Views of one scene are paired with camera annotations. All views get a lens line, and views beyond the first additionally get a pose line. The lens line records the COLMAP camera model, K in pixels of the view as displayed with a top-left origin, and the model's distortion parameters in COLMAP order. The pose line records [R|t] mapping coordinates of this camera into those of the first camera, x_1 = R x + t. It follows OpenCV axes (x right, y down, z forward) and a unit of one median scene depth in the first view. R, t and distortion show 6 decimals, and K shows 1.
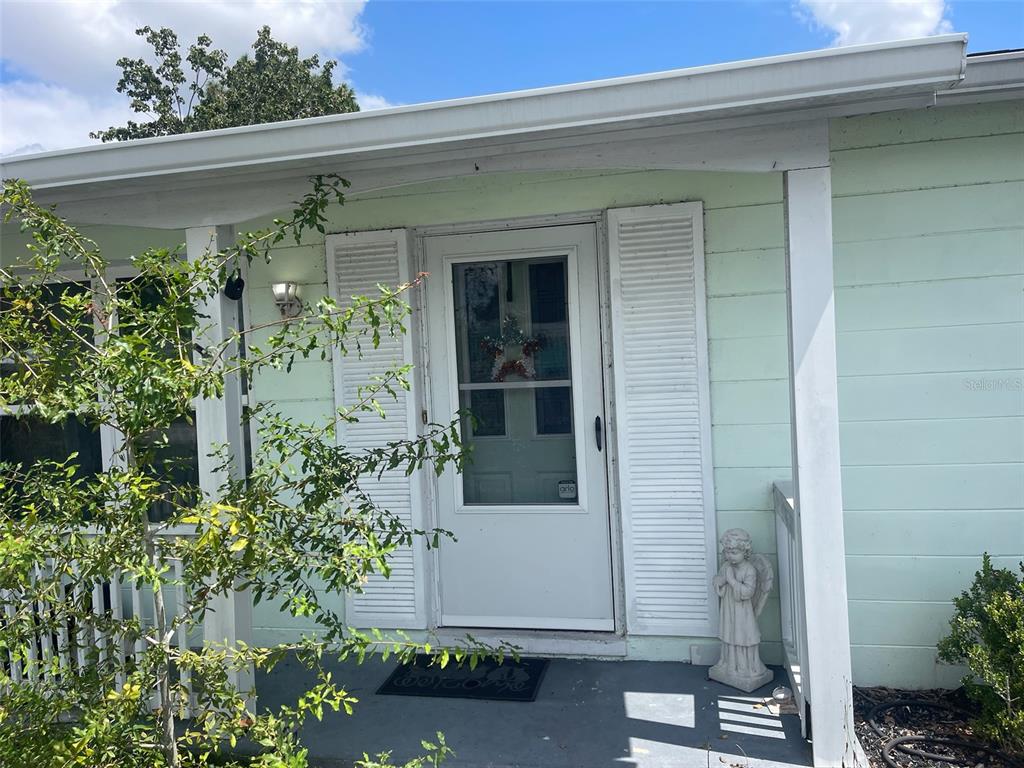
lens RADIAL K [[757.4, 0, 516.4], [0, 757.4, 382.1], [0, 0, 1]] dist [0.004396, -0.024692]
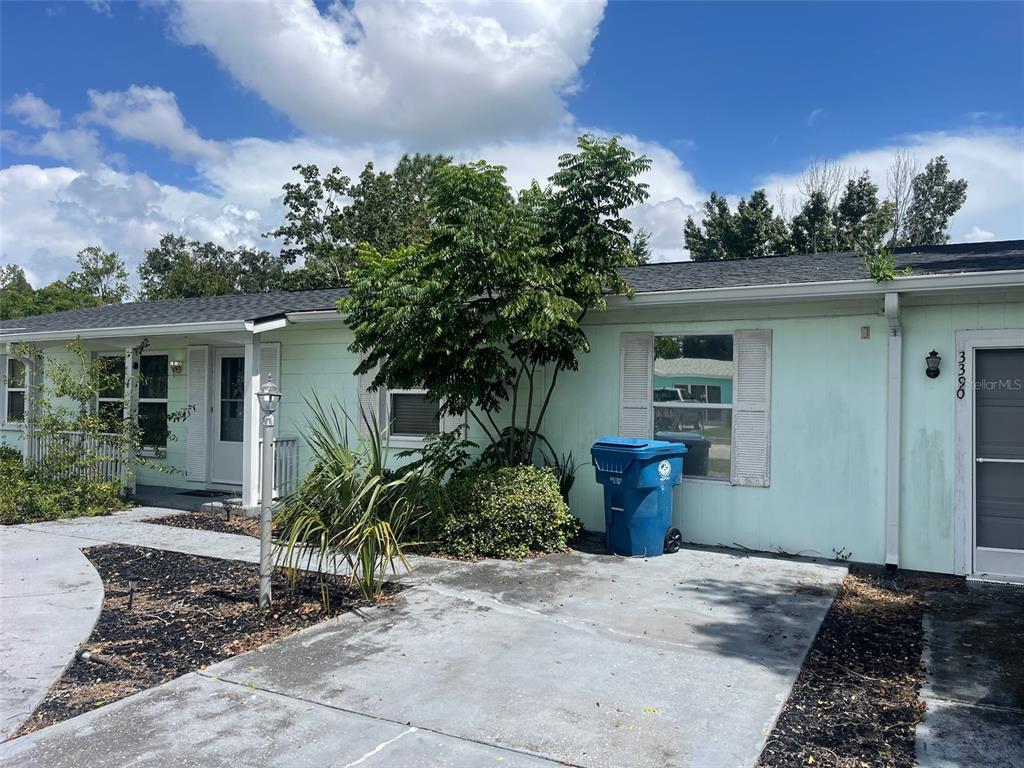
lens RADIAL K [[757.4, 0, 509.2], [0, 757.4, 390.7], [0, 0, 1]] dist [0.004396, -0.024692]
pose [[0.952397, 0.056638, -0.299552, 0.385659], [-0.067096, 0.997440, -0.024735, -0.006110], [0.297384, 0.043656, 0.953759, -0.302776]]
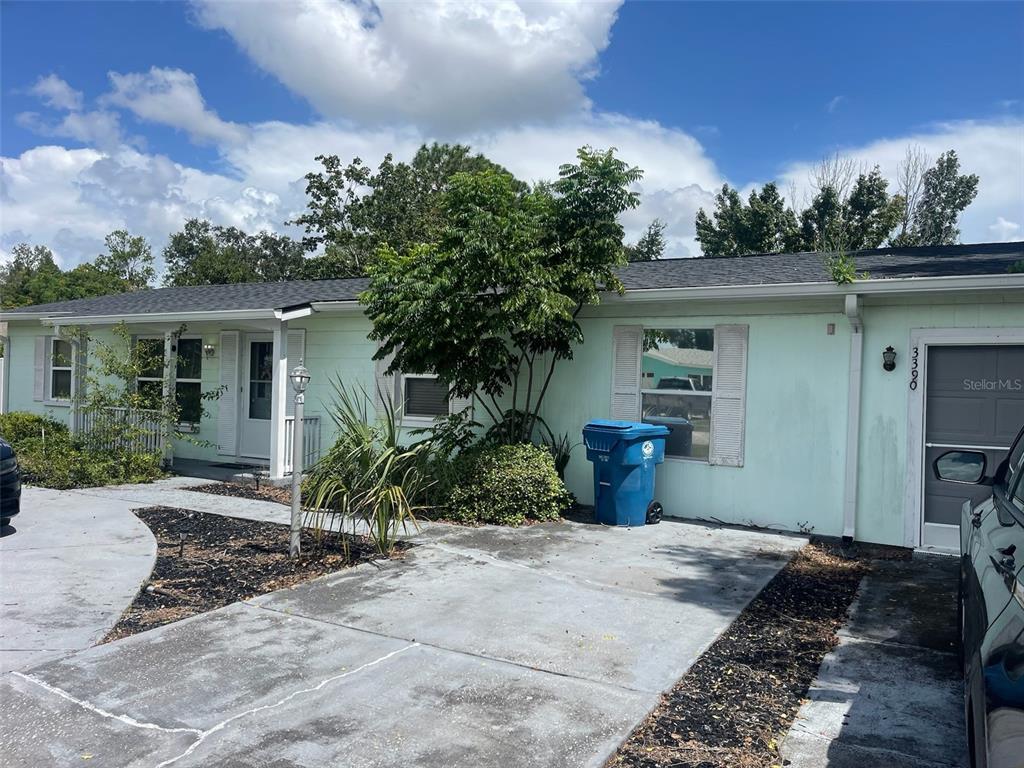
lens RADIAL K [[757.4, 0, 511.3], [0, 757.4, 383.7], [0, 0, 1]] dist [0.004396, -0.024692]
pose [[0.945871, 0.074389, -0.315903, 0.409973], [-0.083086, 0.996442, -0.014132, -0.005413], [0.313727, 0.039614, 0.948686, -0.349137]]
